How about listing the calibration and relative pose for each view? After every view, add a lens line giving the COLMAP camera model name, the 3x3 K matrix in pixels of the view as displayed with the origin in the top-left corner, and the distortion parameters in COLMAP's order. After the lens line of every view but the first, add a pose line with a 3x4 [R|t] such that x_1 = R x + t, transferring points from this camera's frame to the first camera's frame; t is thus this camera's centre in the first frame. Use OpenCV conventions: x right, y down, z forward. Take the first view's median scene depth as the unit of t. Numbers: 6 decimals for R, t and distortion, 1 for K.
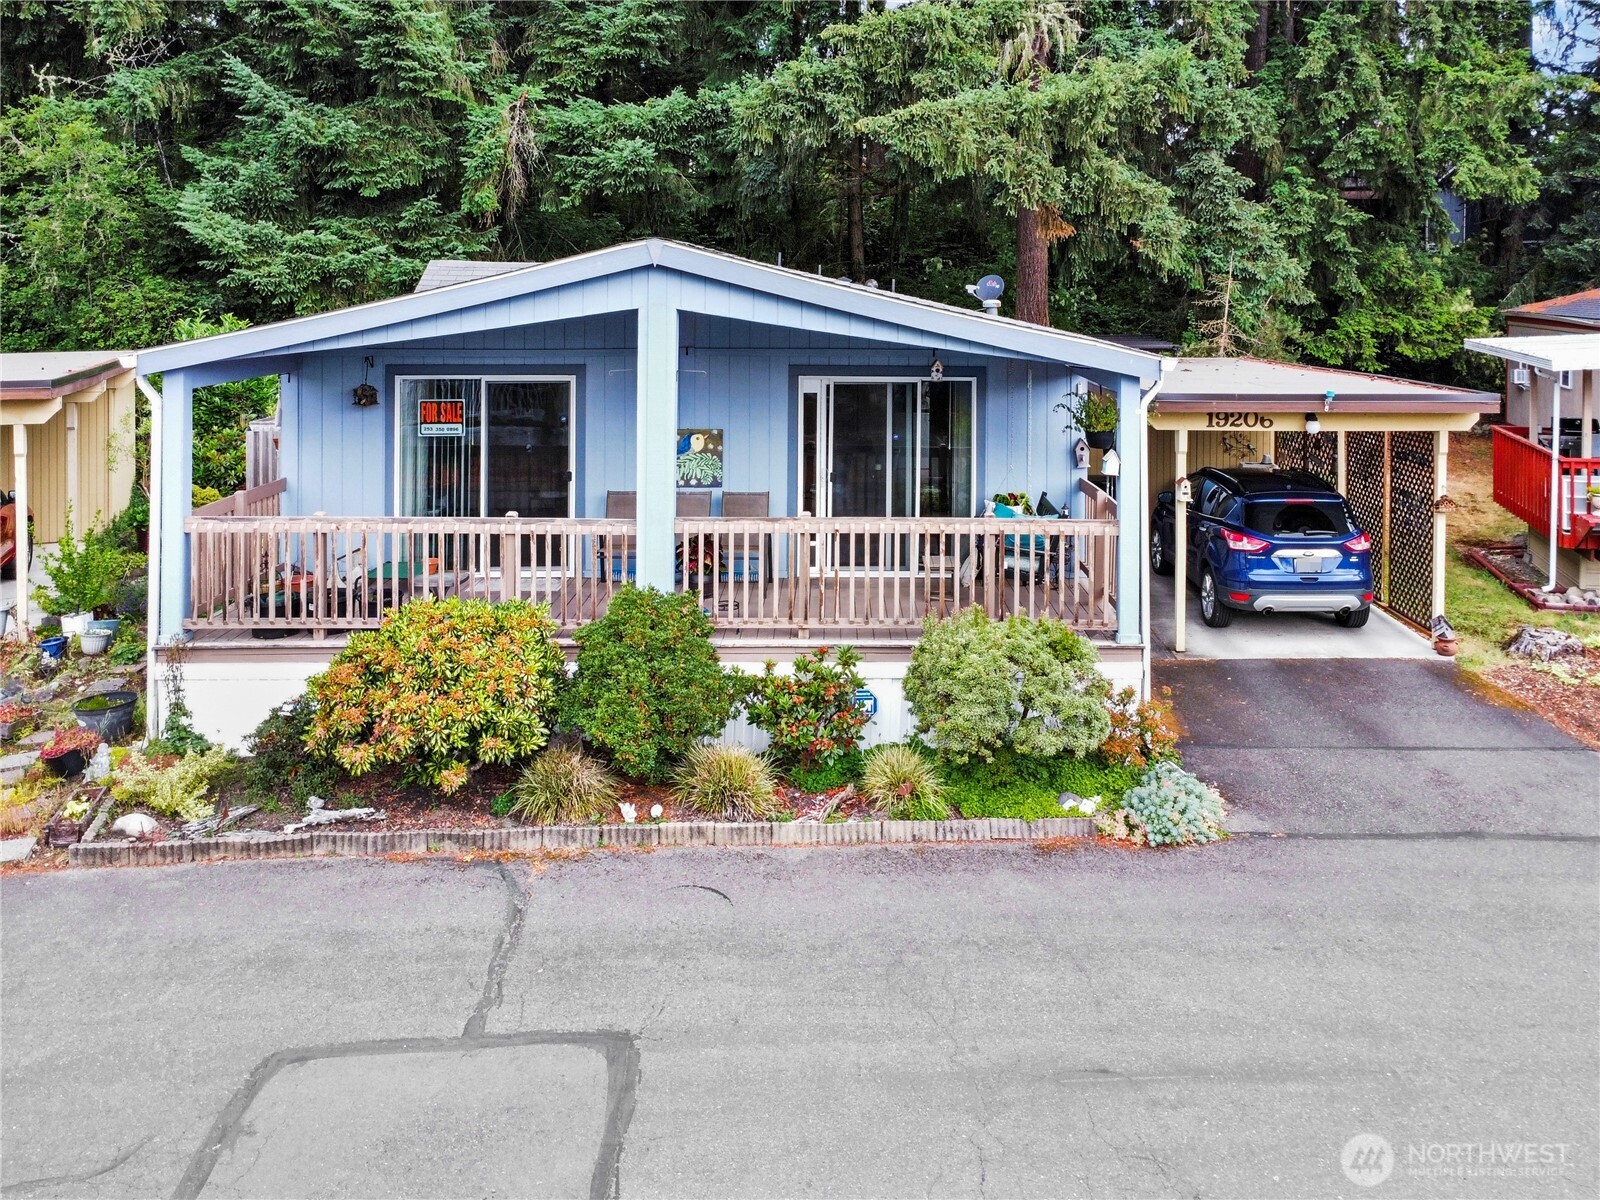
lens RADIAL K [[1288.3, 0, 844.2], [0, 1288.3, 215.7], [0, 0, 1]] dist [0.009367, -0.001339]
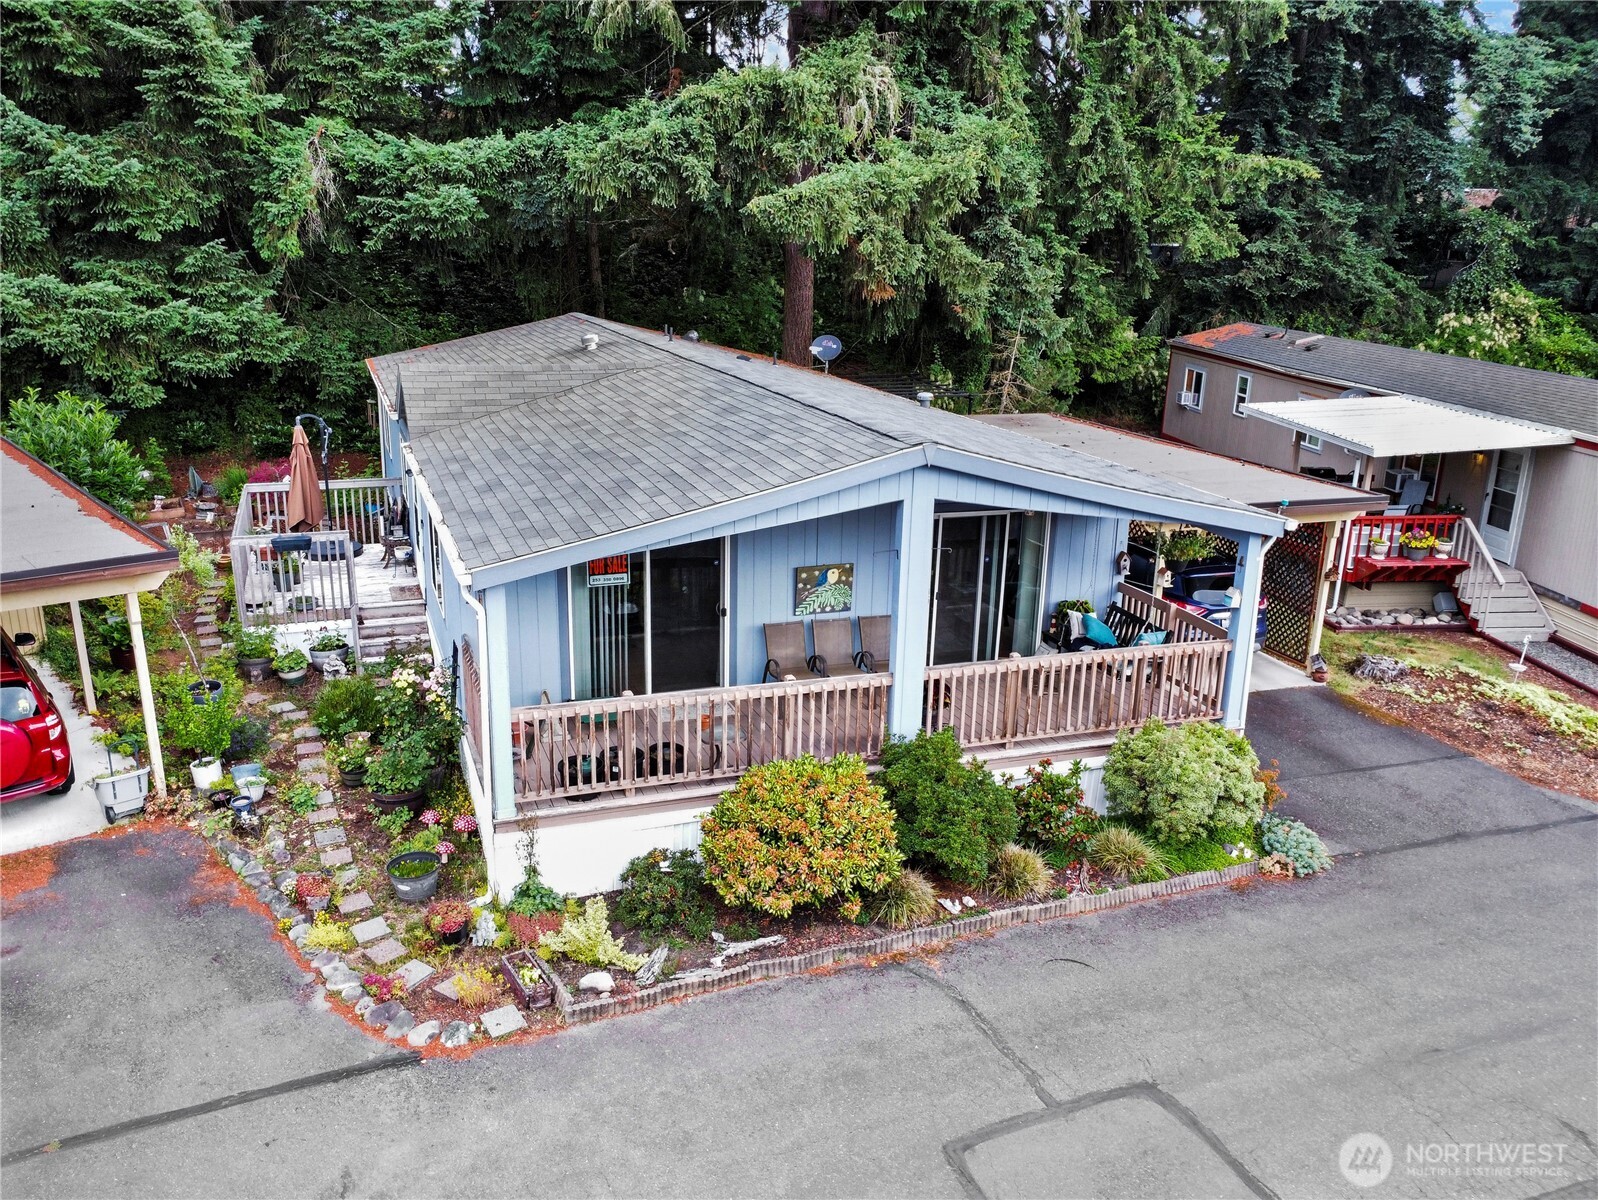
lens RADIAL K [[1264.5, 0, 753.1], [0, 1264.5, 520.0], [0, 0, 1]] dist [0.006831, 0.009158]
pose [[0.952186, -0.052908, 0.300901, -0.513888], [-0.032129, 0.962089, 0.270837, -0.170917], [-0.303823, -0.267555, 0.914388, 0.015430]]
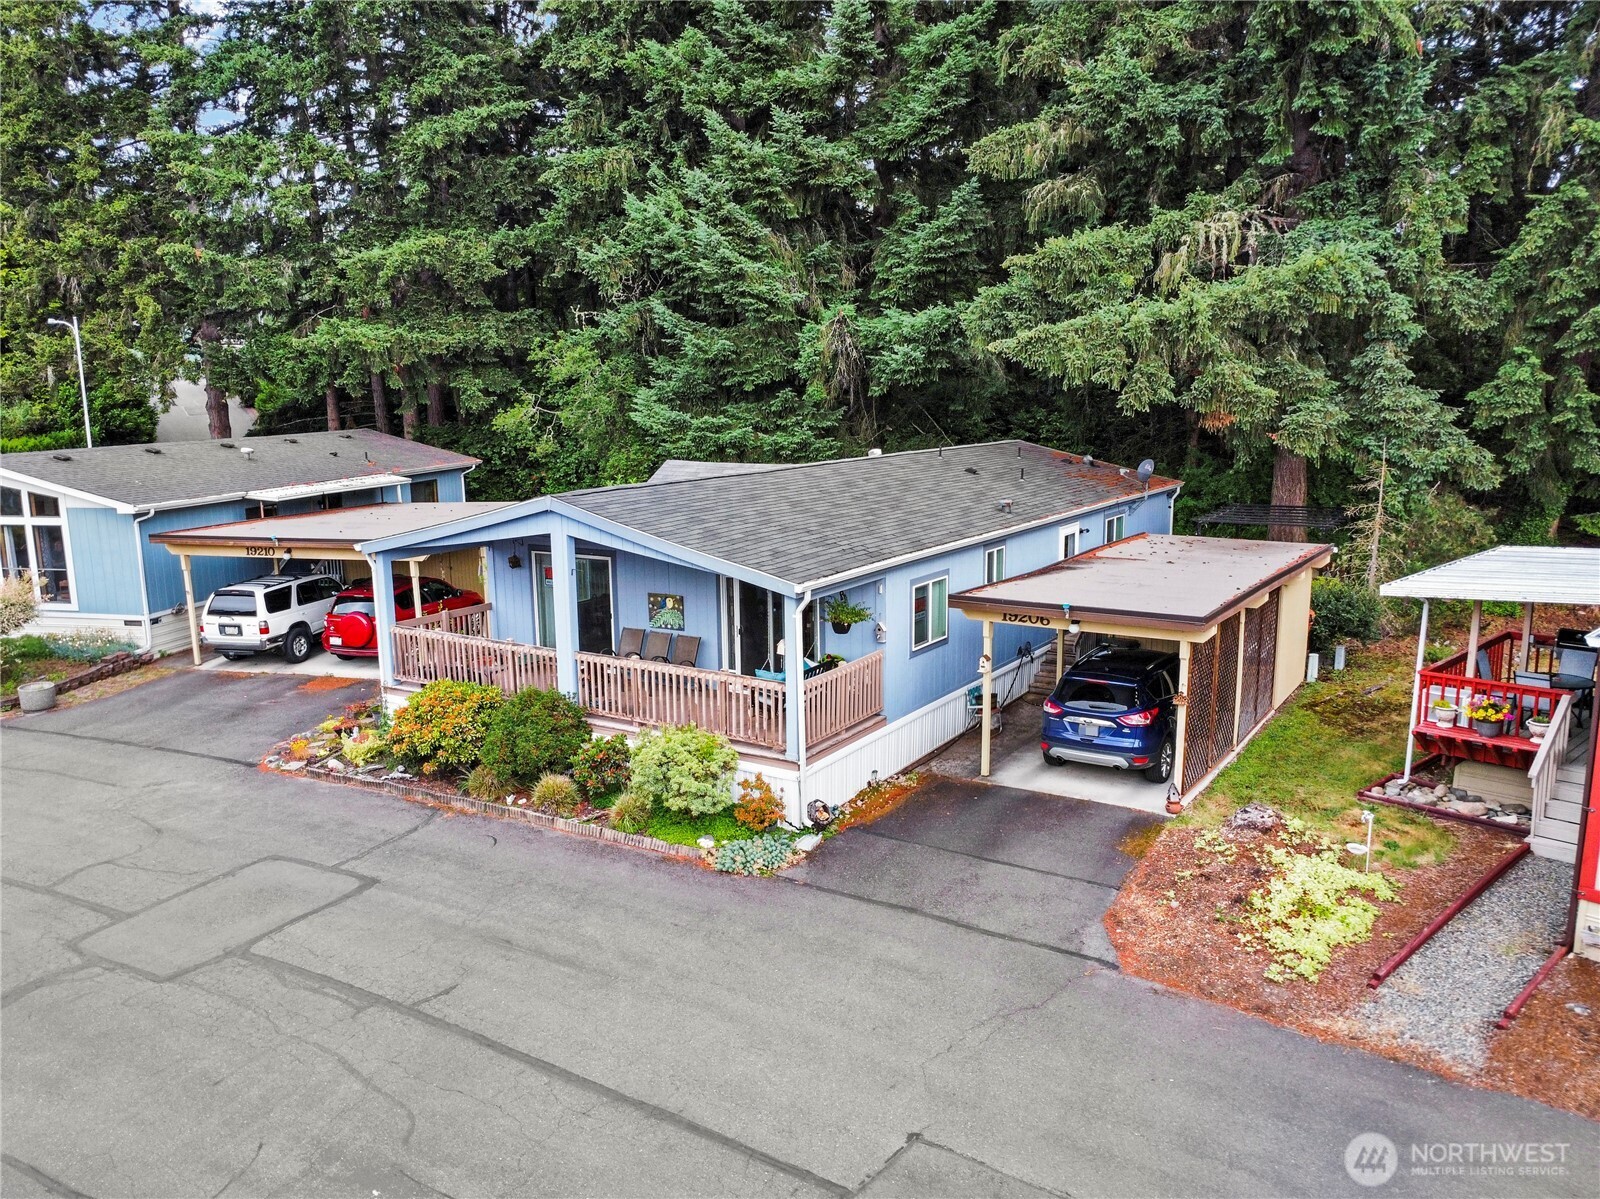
lens RADIAL K [[1171.9, 0, 821.6], [0, 1171.9, 526.2], [0, 0, 1]] dist [0.016614, 0.008537]
pose [[0.846081, 0.050053, -0.530699, 0.819733], [0.040196, 0.986756, 0.157150, -0.141062], [0.531536, -0.154294, 0.832864, -0.104990]]
